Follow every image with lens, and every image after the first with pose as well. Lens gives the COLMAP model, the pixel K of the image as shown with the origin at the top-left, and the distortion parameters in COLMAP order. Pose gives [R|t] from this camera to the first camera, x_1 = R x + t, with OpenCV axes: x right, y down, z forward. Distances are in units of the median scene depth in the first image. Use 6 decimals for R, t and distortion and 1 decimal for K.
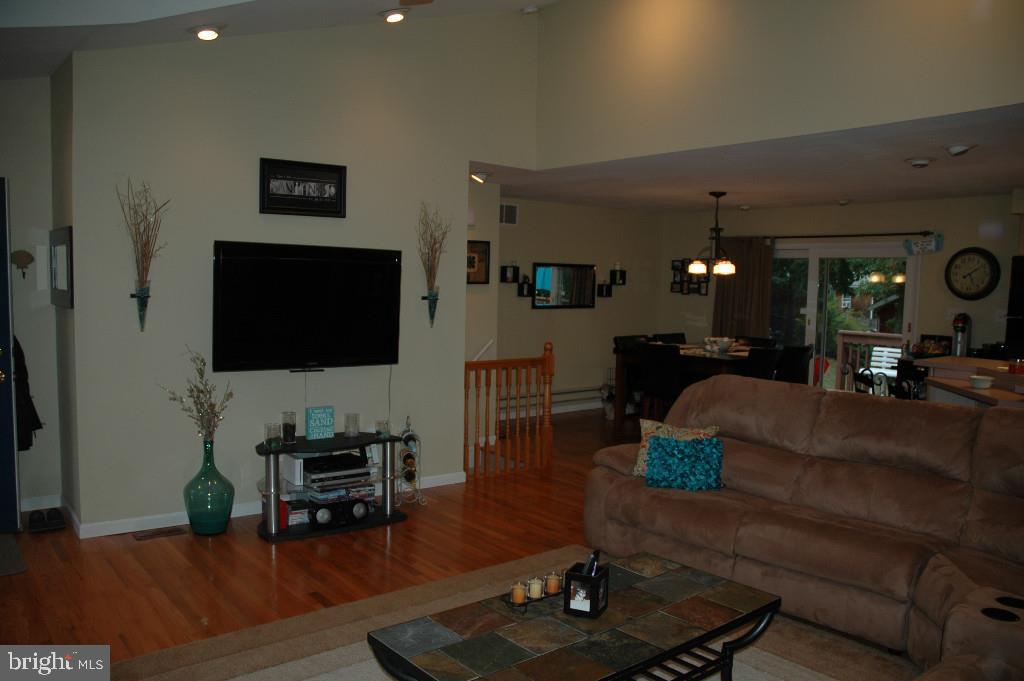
lens RADIAL K [[795.6, 0, 518.9], [0, 795.6, 356.0], [0, 0, 1]] dist [-0.173923, 0.166301]
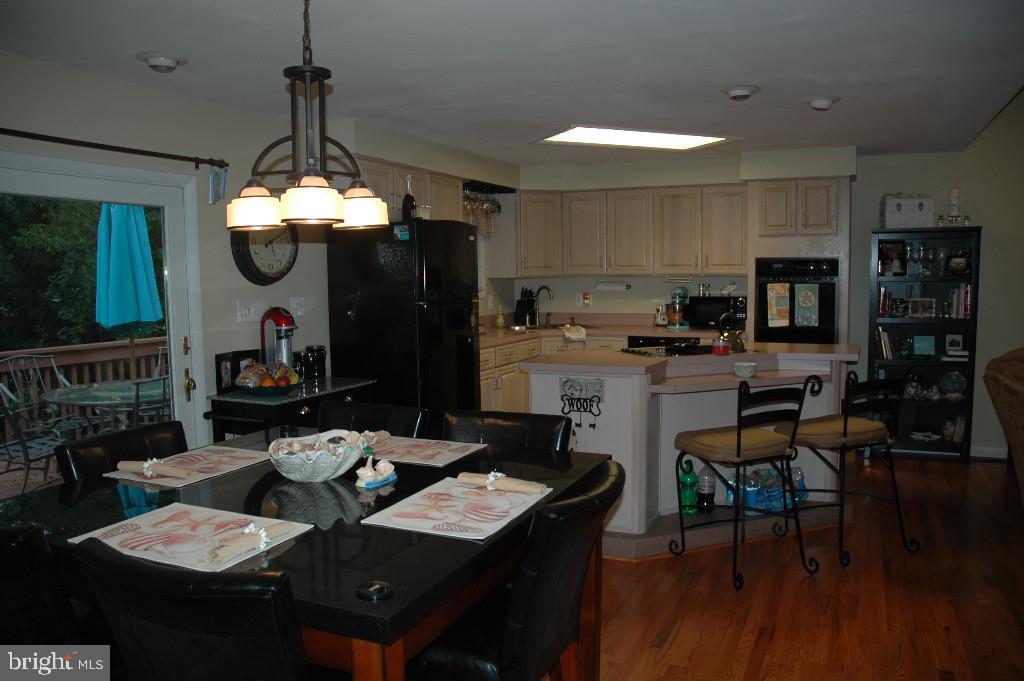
lens RADIAL K [[798.7, 0, 517.0], [0, 798.7, 355.9], [0, 0, 1]] dist [-0.171486, 0.161813]
pose [[-0.452314, -0.102761, 0.885919, -0.071802], [0.087181, 0.983488, 0.158589, -0.145677], [-0.887587, 0.148968, -0.435887, 1.618364]]
